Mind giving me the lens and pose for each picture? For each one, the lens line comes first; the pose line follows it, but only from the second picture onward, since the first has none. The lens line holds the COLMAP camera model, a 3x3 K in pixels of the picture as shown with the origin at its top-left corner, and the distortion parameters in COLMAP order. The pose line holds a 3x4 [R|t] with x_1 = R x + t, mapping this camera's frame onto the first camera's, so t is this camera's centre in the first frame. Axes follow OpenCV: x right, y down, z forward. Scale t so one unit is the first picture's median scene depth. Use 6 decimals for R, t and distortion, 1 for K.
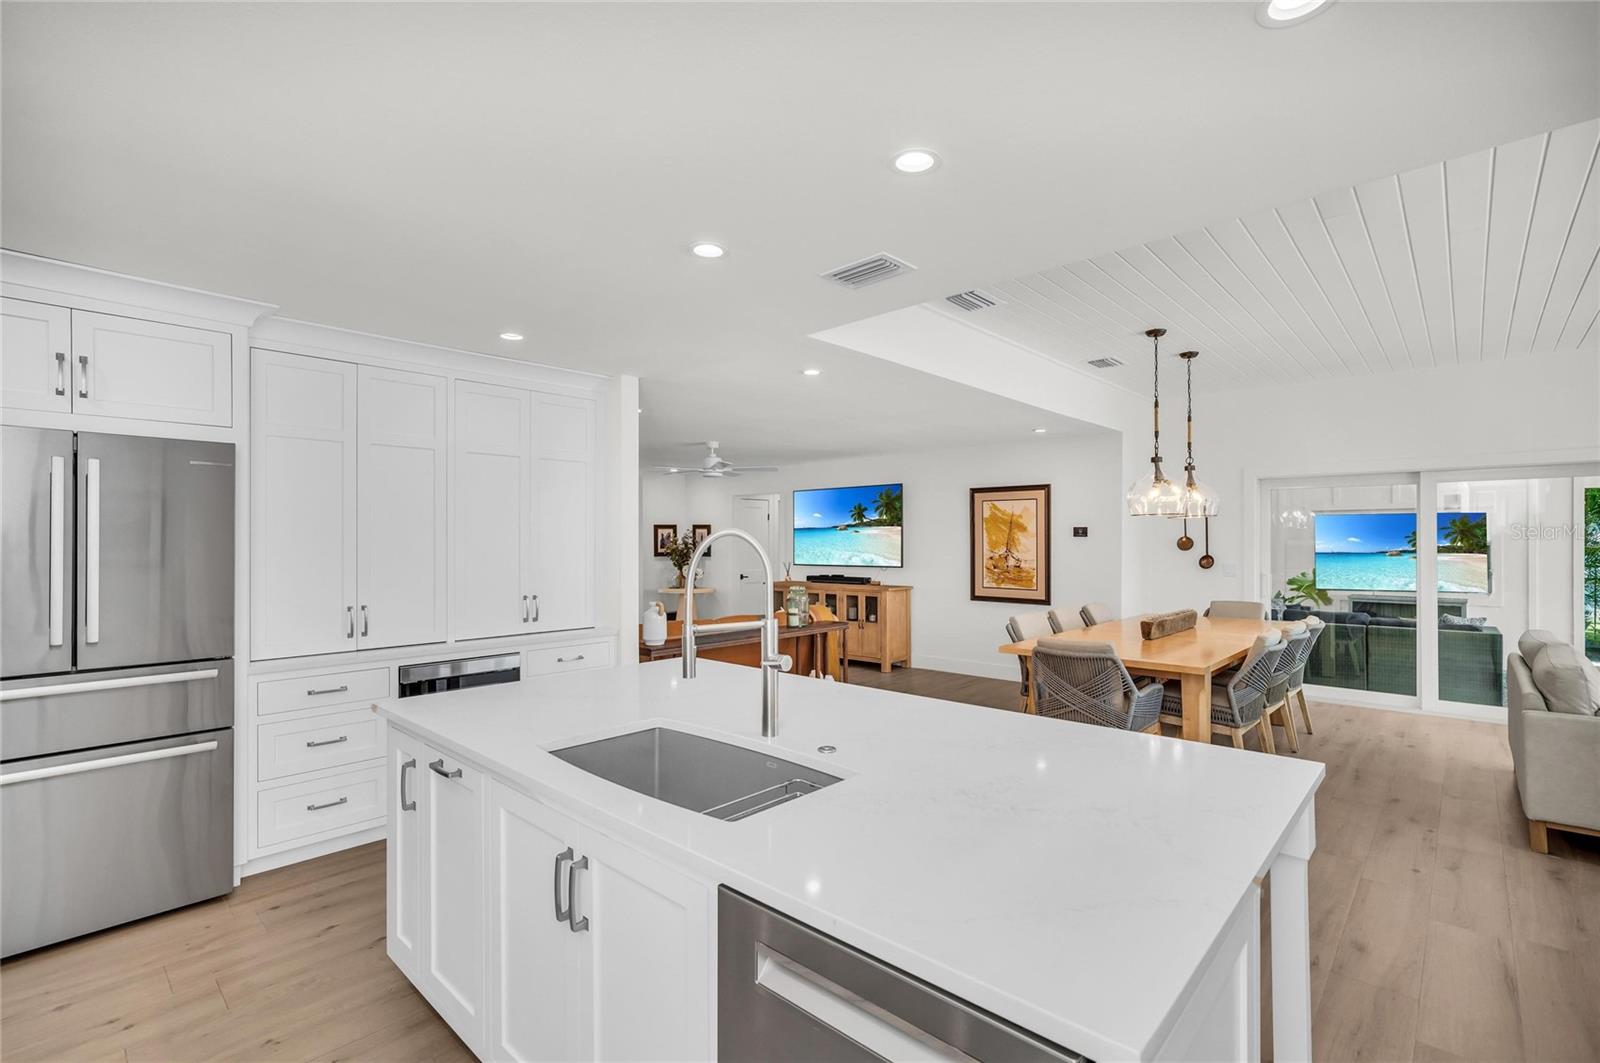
lens RADIAL K [[726.0, 0, 803.3], [0, 726.0, 538.7], [0, 0, 1]] dist [-0.014304, 0.000328]
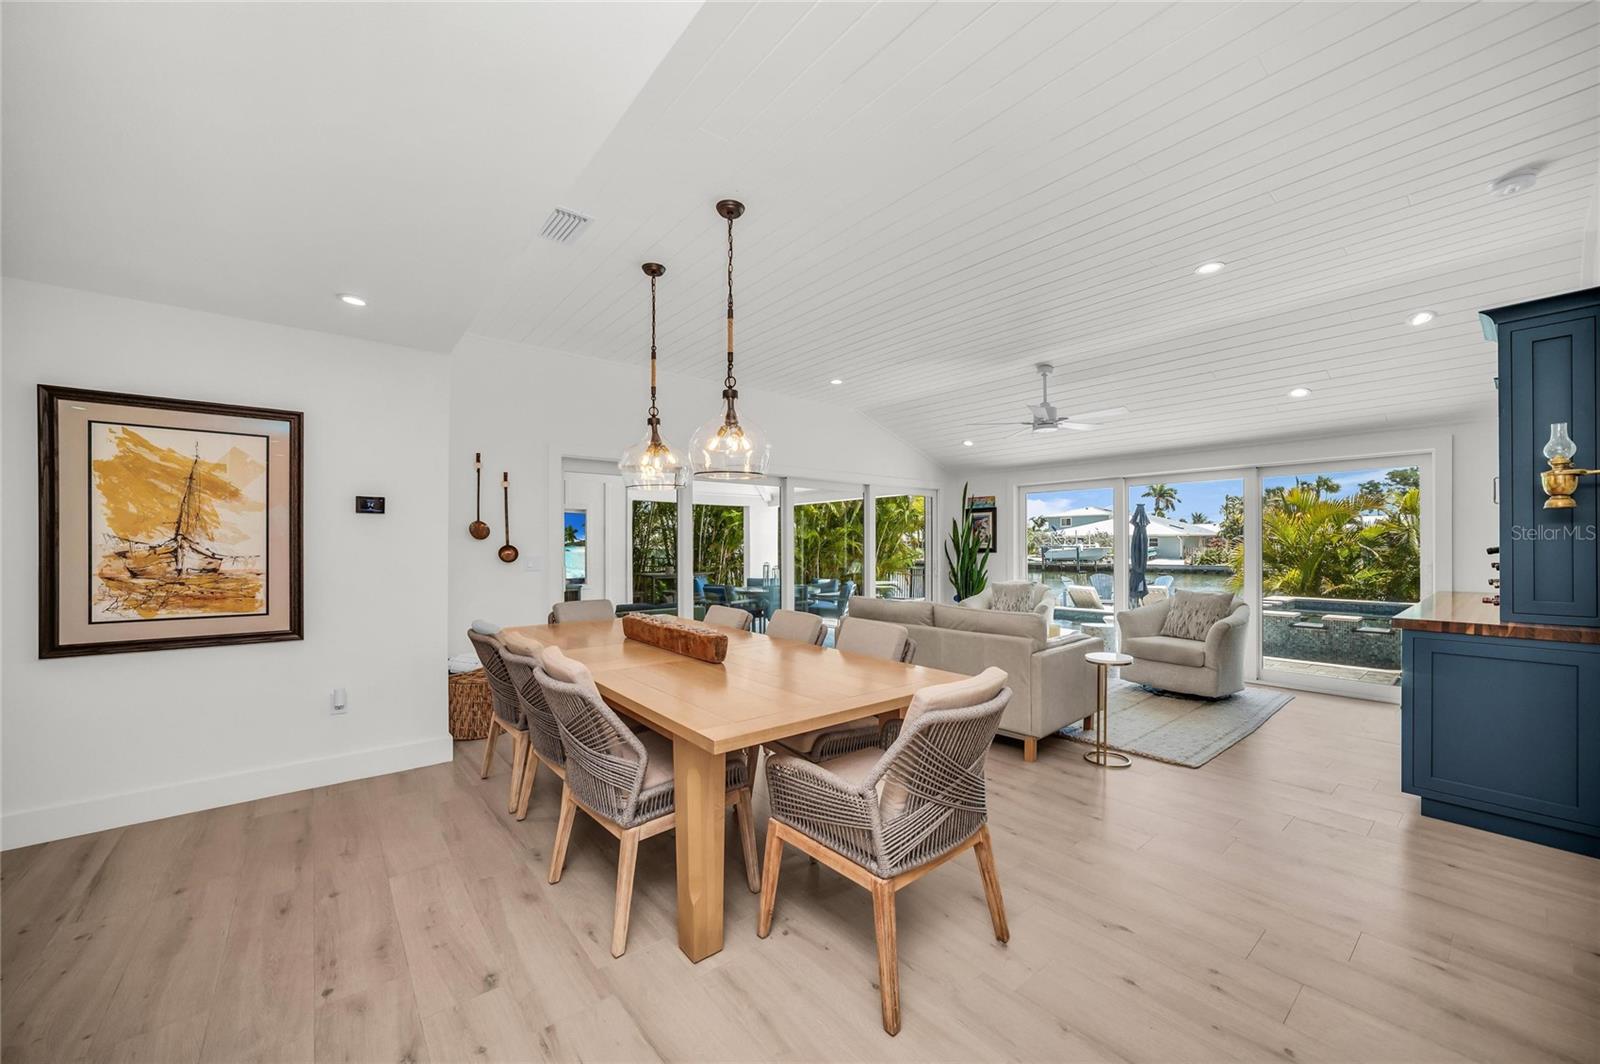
lens RADIAL K [[611.3, 0, 802.8], [0, 611.3, 541.4], [0, 0, 1]] dist [-0.028534, 0.010154]
pose [[0.138270, 0.008726, 0.990356, -0.044788], [-0.000481, 0.999962, -0.008743, 0.021973], [-0.990394, 0.000733, 0.138269, 0.537950]]
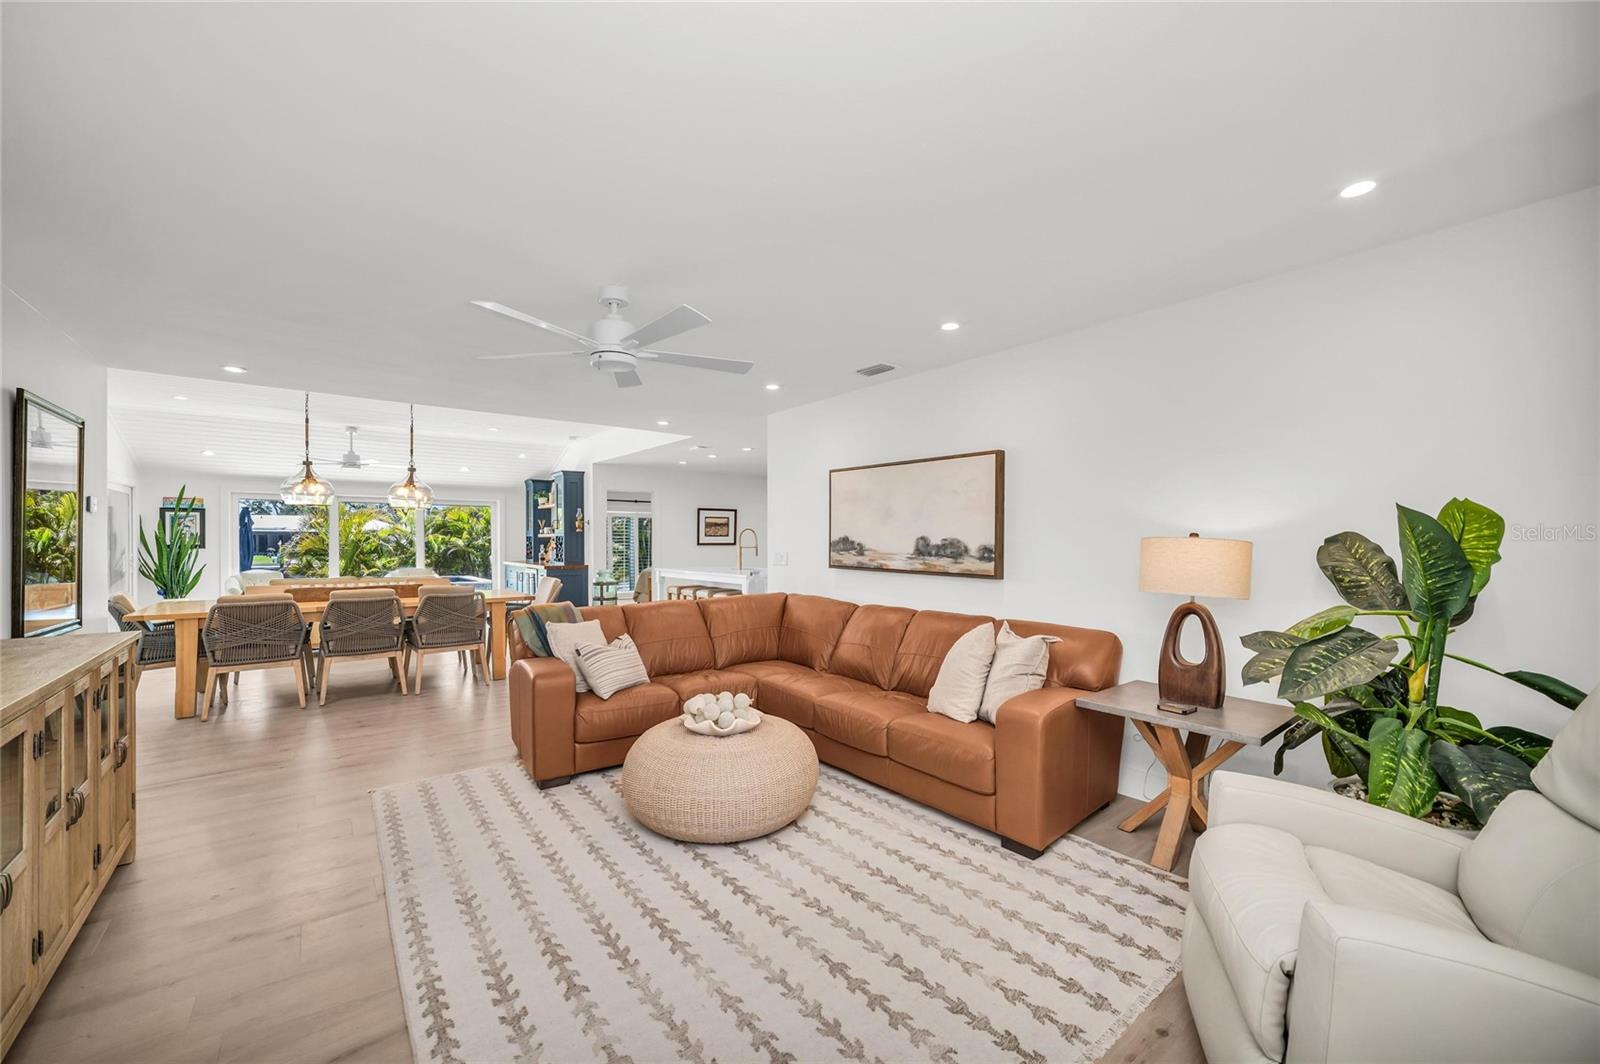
lens RADIAL K [[618.1, 0, 810.3], [0, 618.1, 538.8], [0, 0, 1]] dist [-0.014909, 0.000509]
pose [[-0.988927, 0.002776, 0.148378, -0.294127], [0.001654, 0.999969, -0.007684, 0.024178], [-0.148395, -0.007353, -0.988901, 1.310963]]
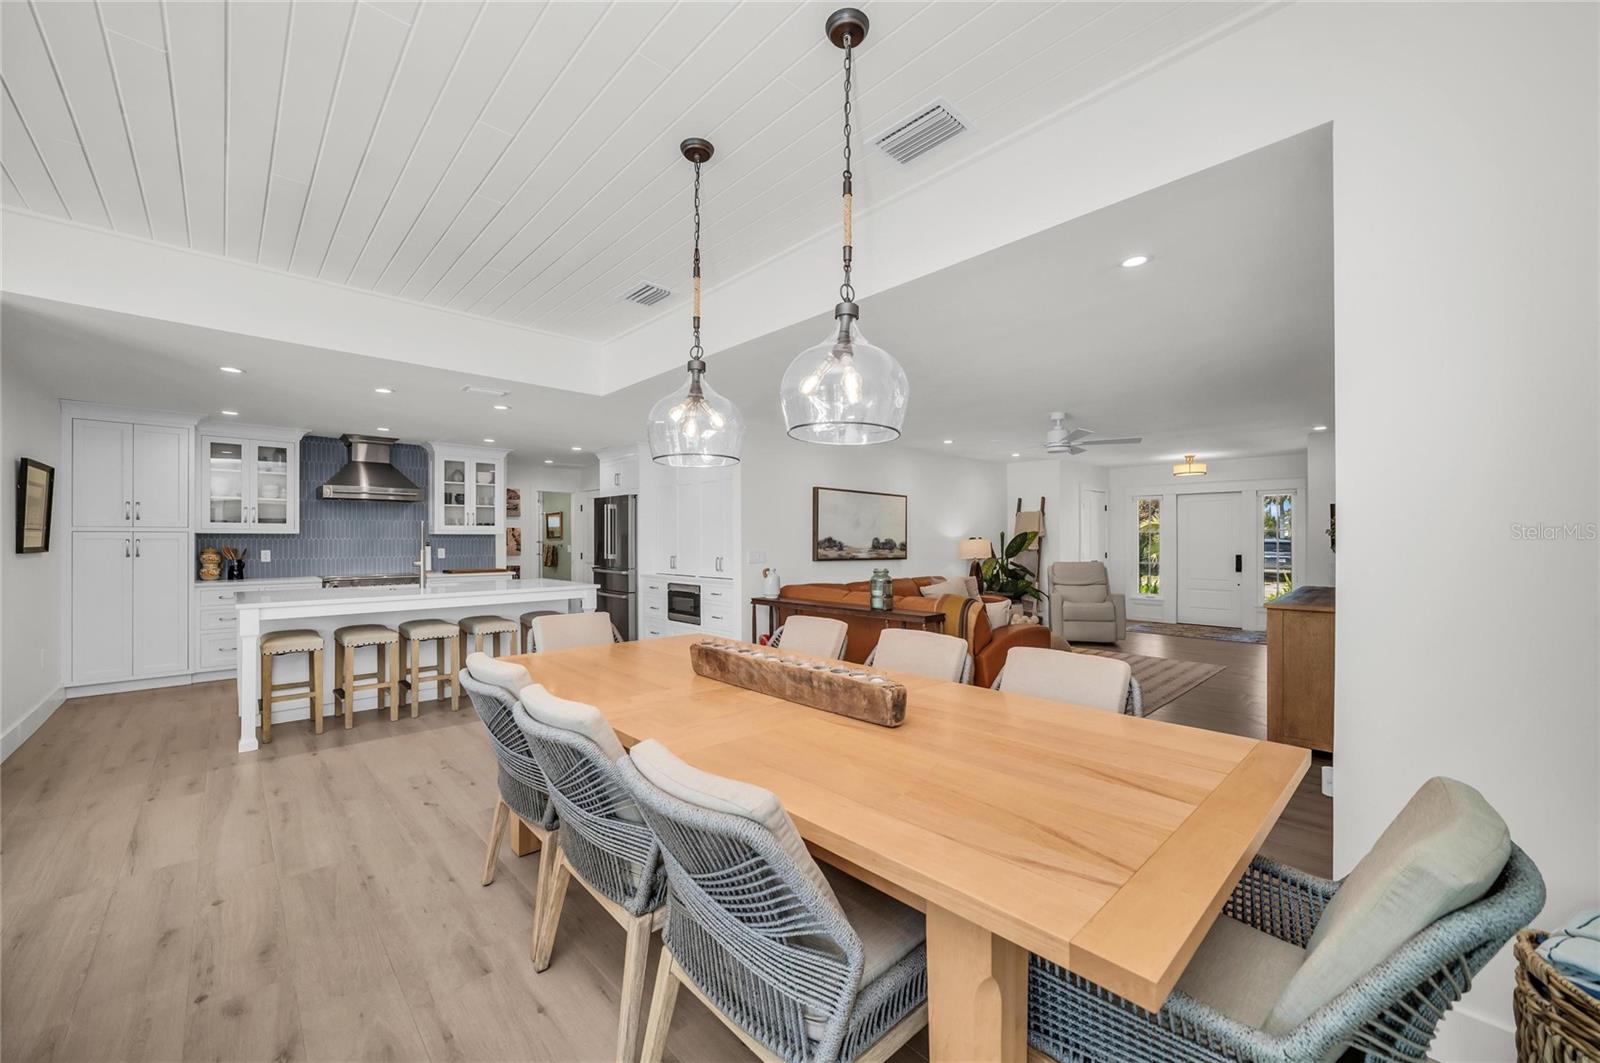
lens RADIAL K [[611.3, 0, 802.8], [0, 611.3, 540.9], [0, 0, 1]] dist [-0.028534, 0.010154]
pose [[-0.060800, 0.004554, -0.998140, 0.614957], [0.005130, 0.999978, 0.004250, 0.018276], [0.998137, -0.004863, -0.060822, 0.703802]]
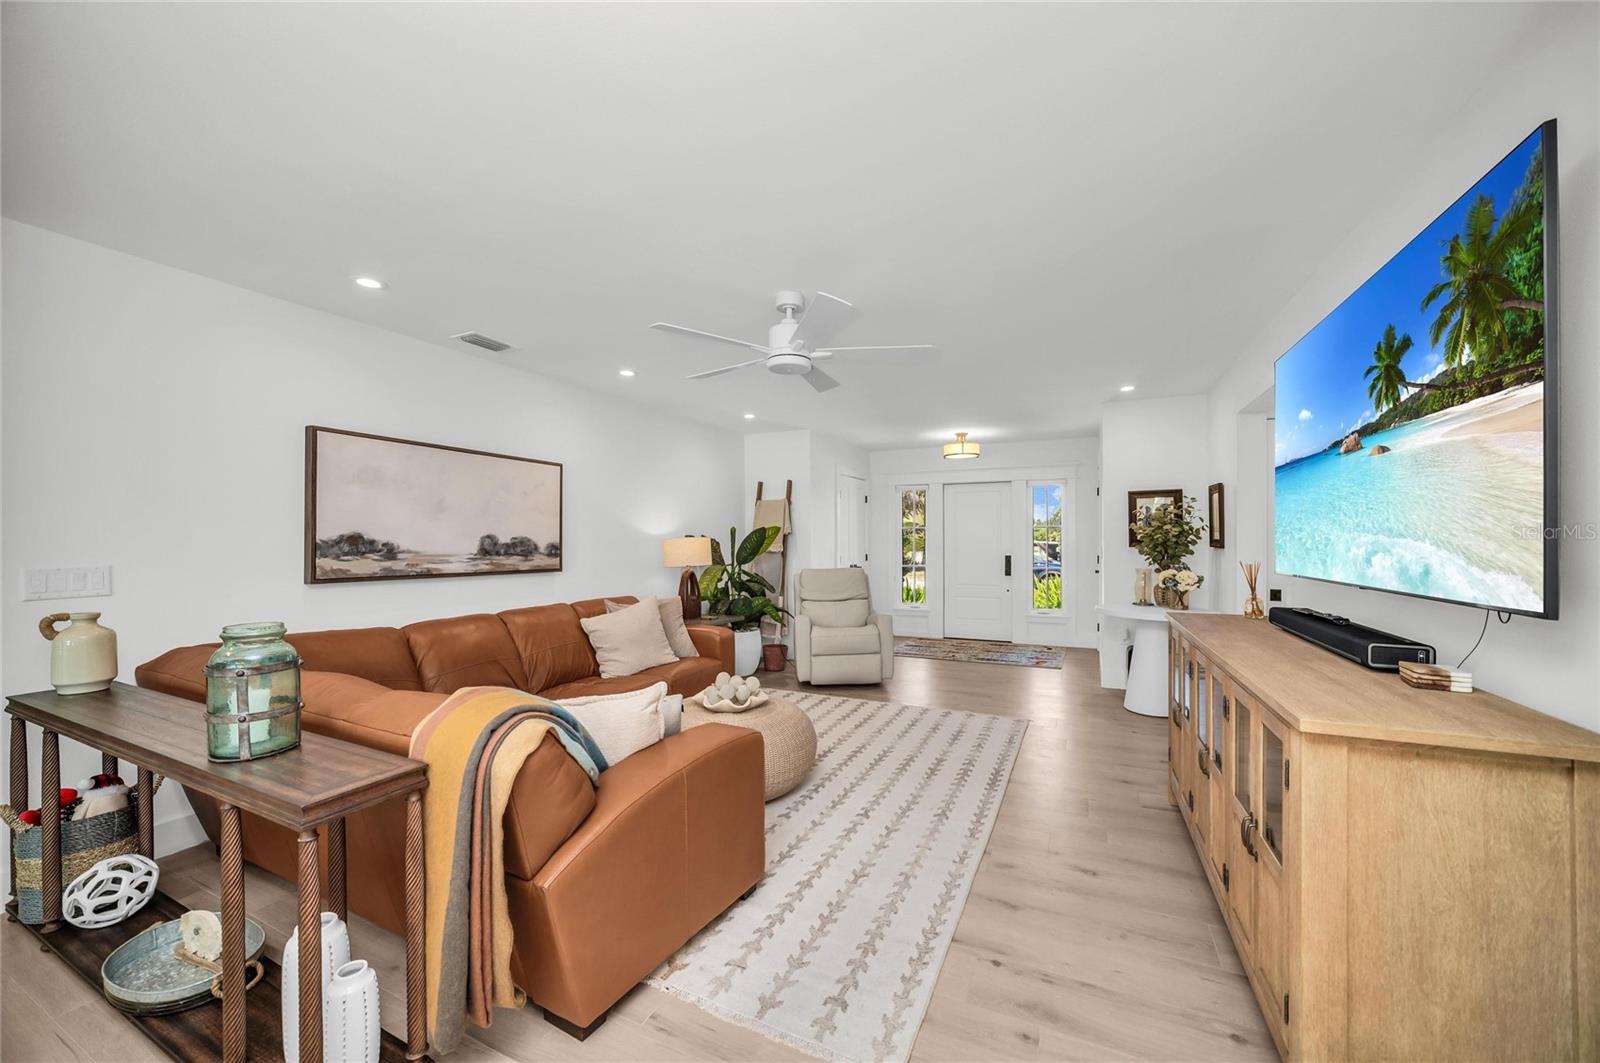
lens RADIAL K [[591.3, 0, 800.0], [0, 591.3, 531.5], [0, 0, 1]] dist [-0.026118, 0.000161]
pose [[0.291882, -0.009998, -0.956402, 0.227781], [0.006155, 0.999944, -0.008574, 0.021082], [0.956435, -0.003384, 0.291927, 0.862174]]
